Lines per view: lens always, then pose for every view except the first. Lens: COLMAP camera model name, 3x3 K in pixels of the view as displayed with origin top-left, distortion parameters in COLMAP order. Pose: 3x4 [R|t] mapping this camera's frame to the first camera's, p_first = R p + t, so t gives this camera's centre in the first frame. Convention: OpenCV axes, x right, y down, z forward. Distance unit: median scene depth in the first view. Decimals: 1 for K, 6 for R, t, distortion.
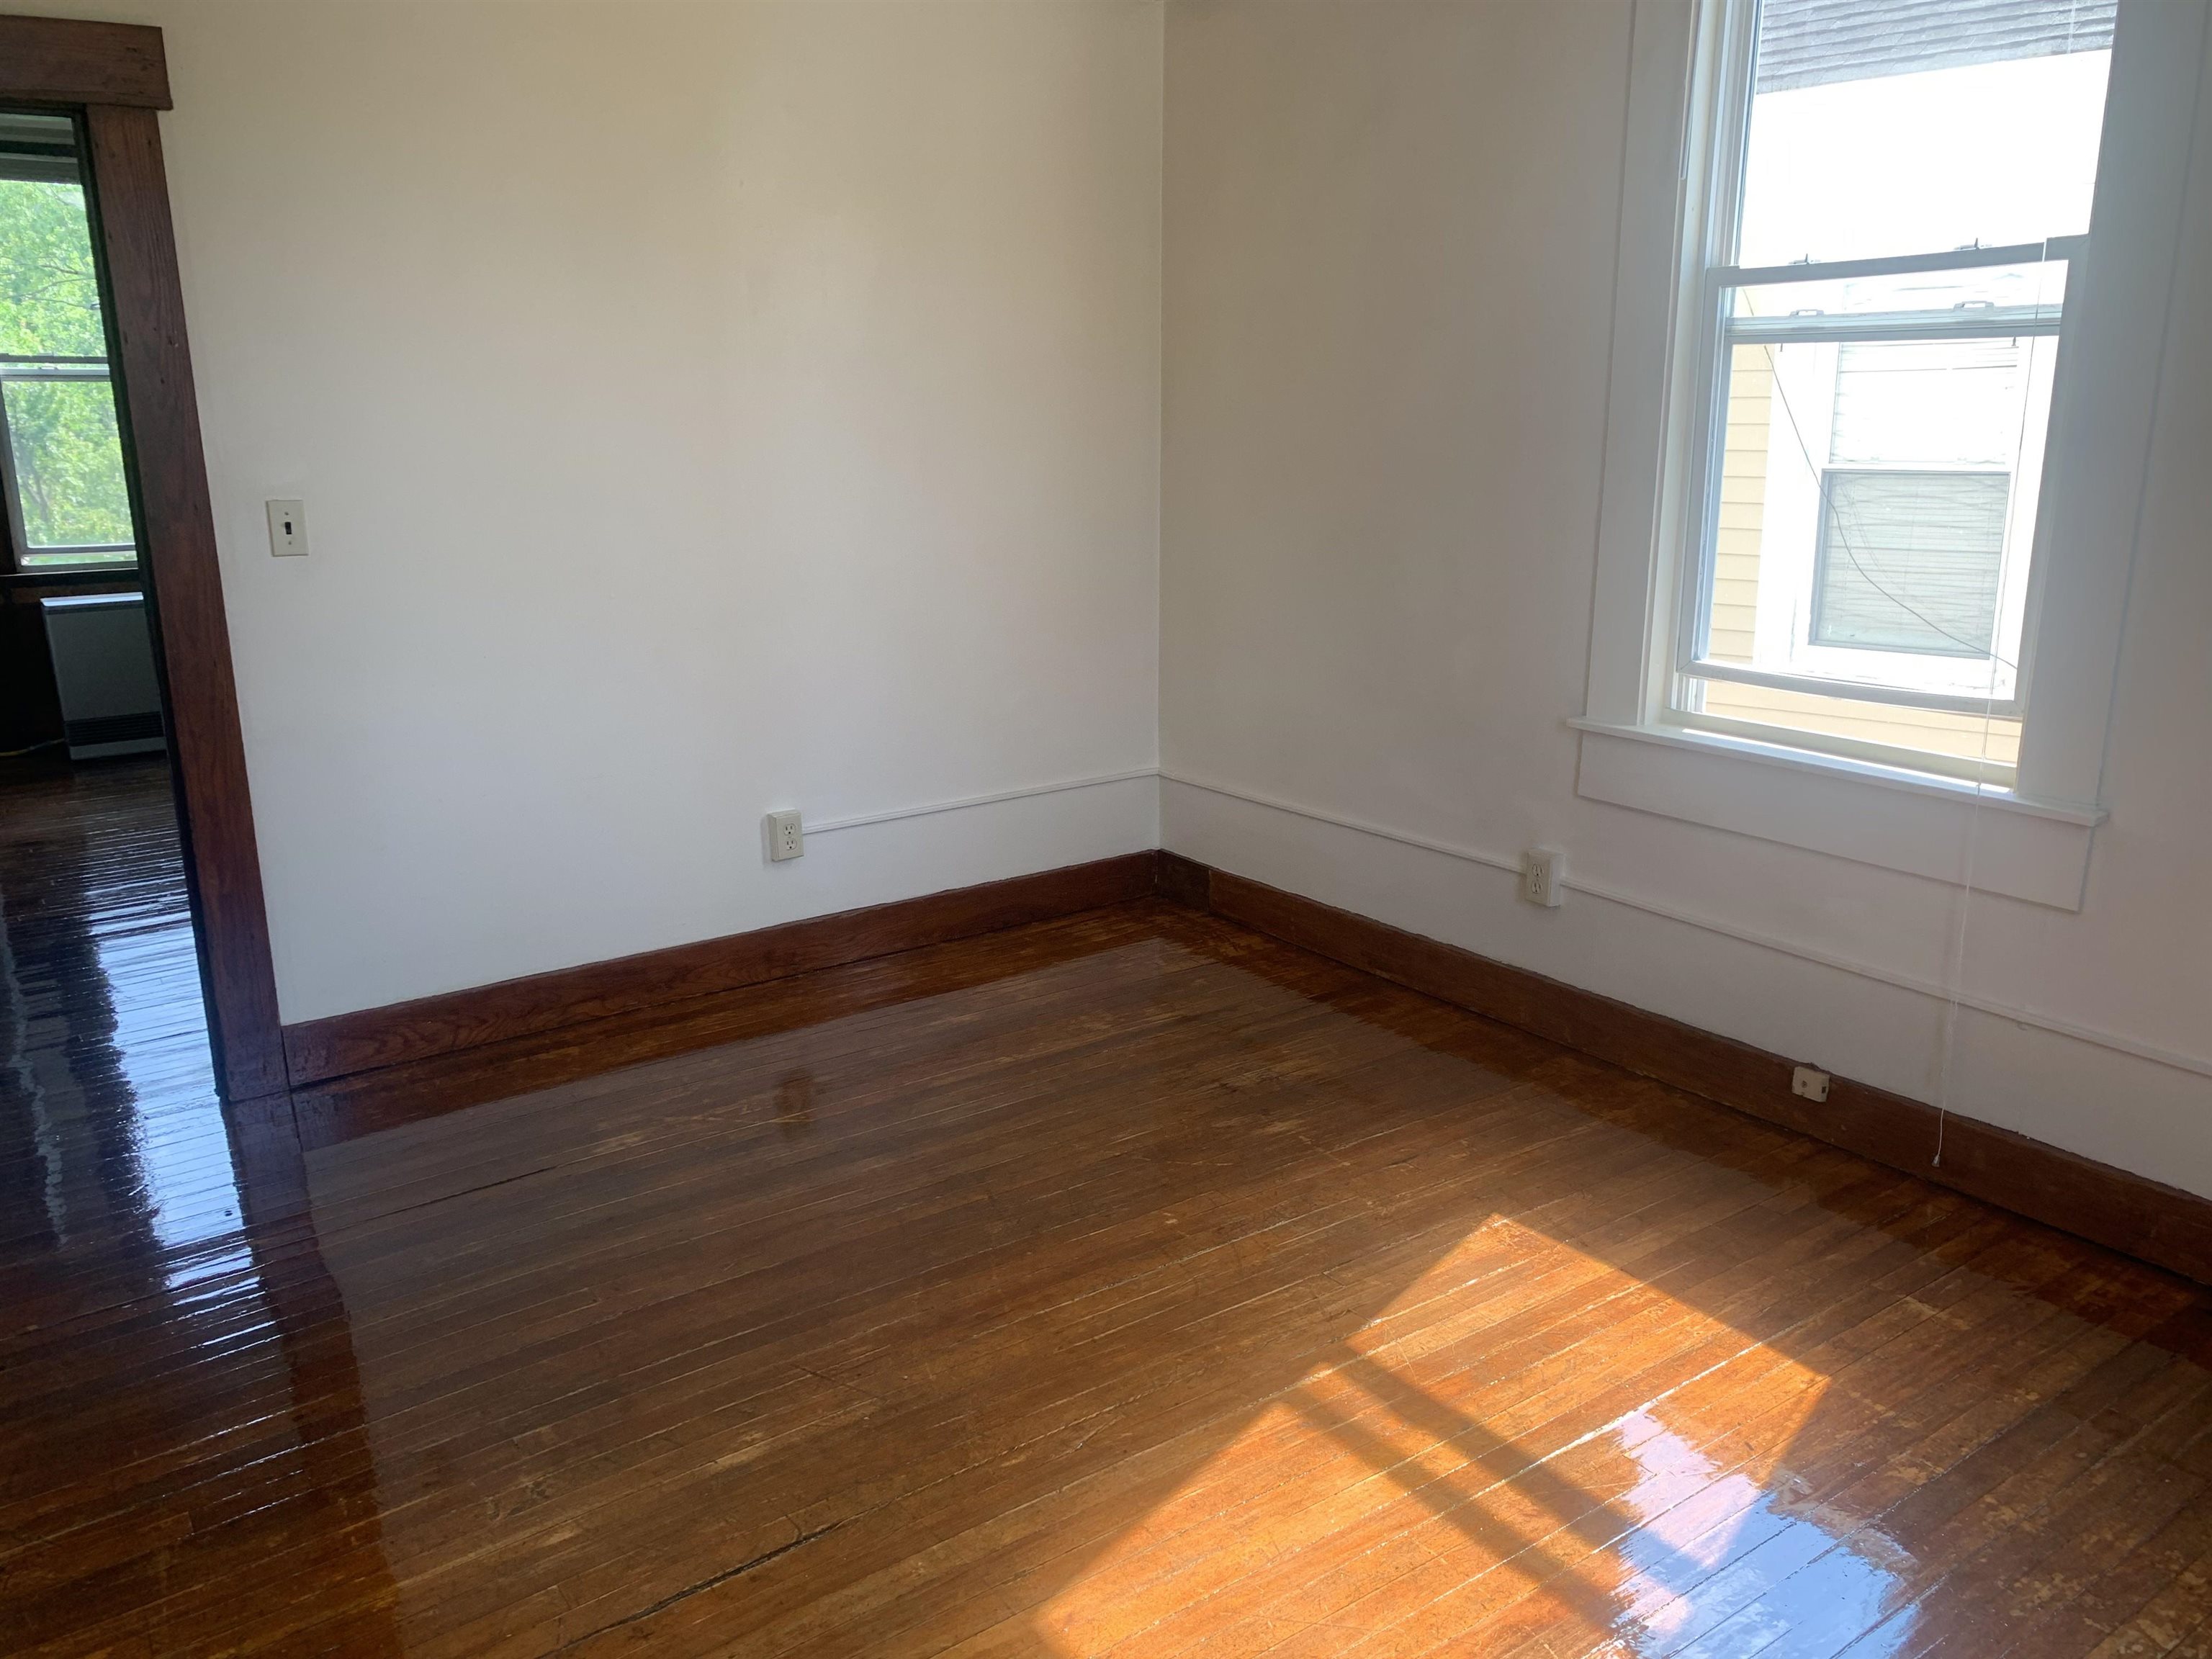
lens RADIAL K [[1703.8, 0, 1124.5], [0, 1703.8, 823.1], [0, 0, 1]] dist [0.058760, -0.053483]
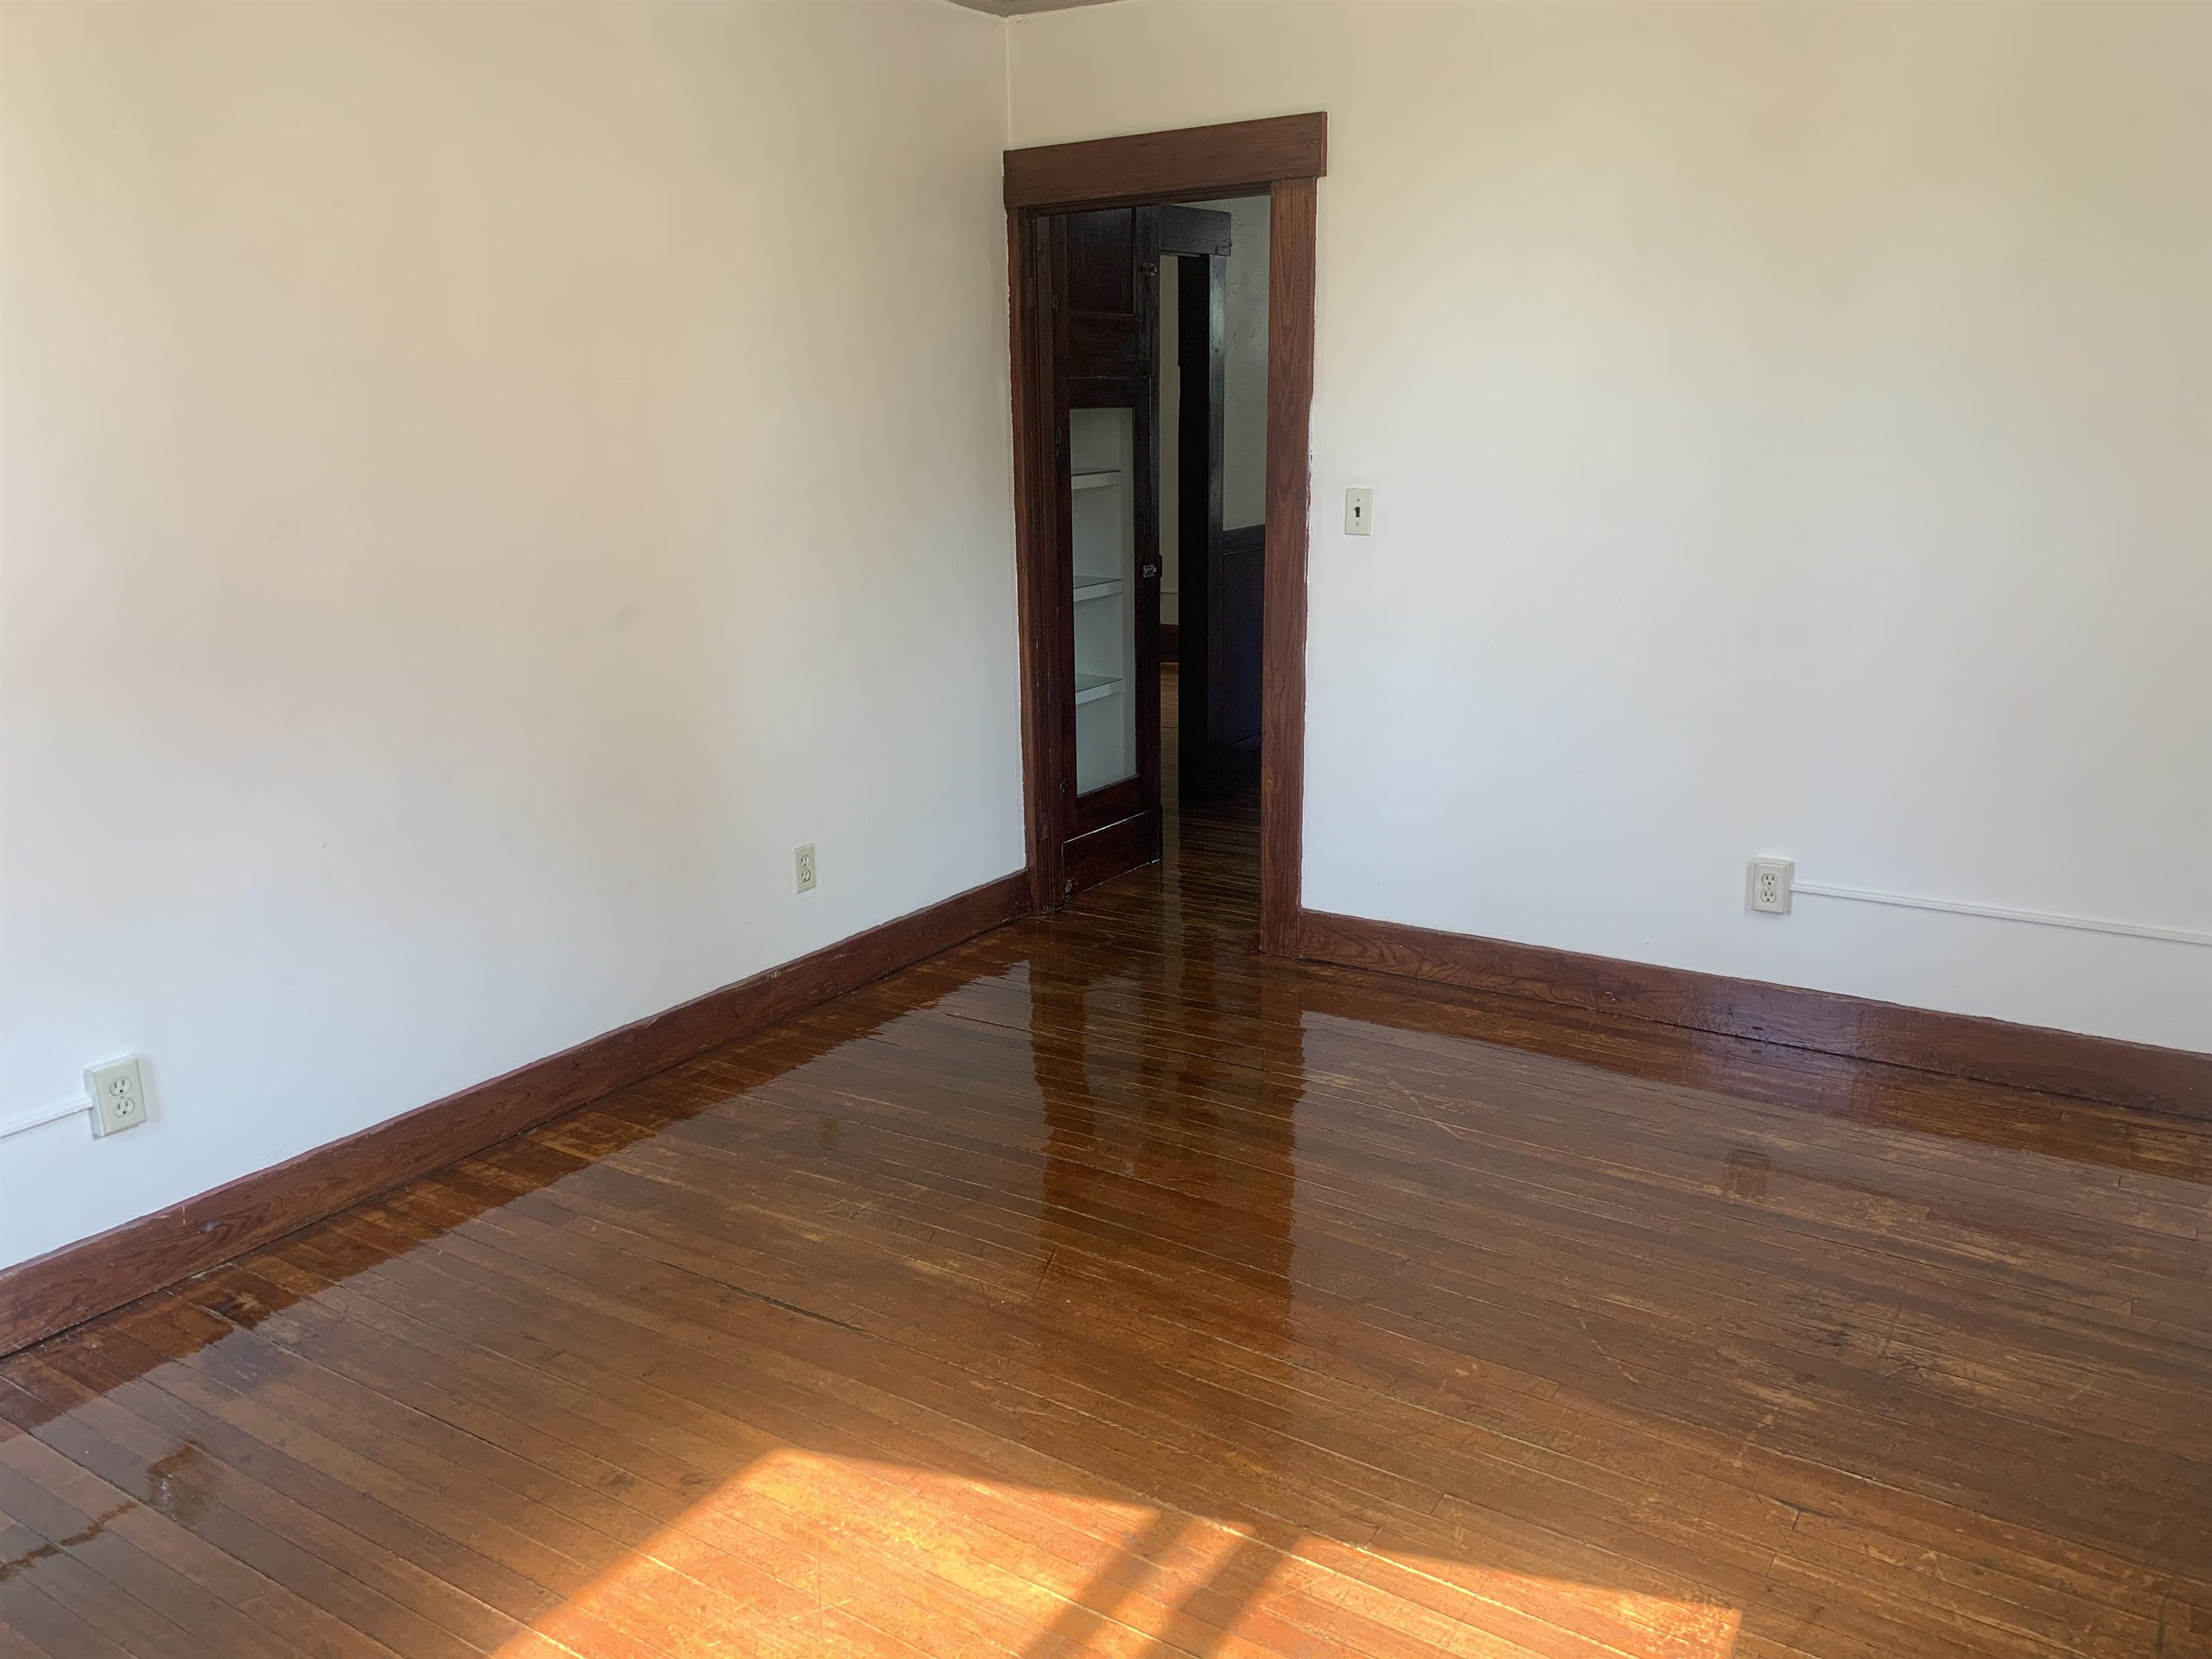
lens RADIAL K [[1703.8, 0, 1105.2], [0, 1703.8, 823.8], [0, 0, 1]] dist [0.058760, -0.053483]
pose [[0.353368, 0.234315, -0.905664, 0.665498], [-0.213798, 0.962729, 0.165660, -0.135248], [0.910726, 0.135090, 0.390293, 0.444919]]
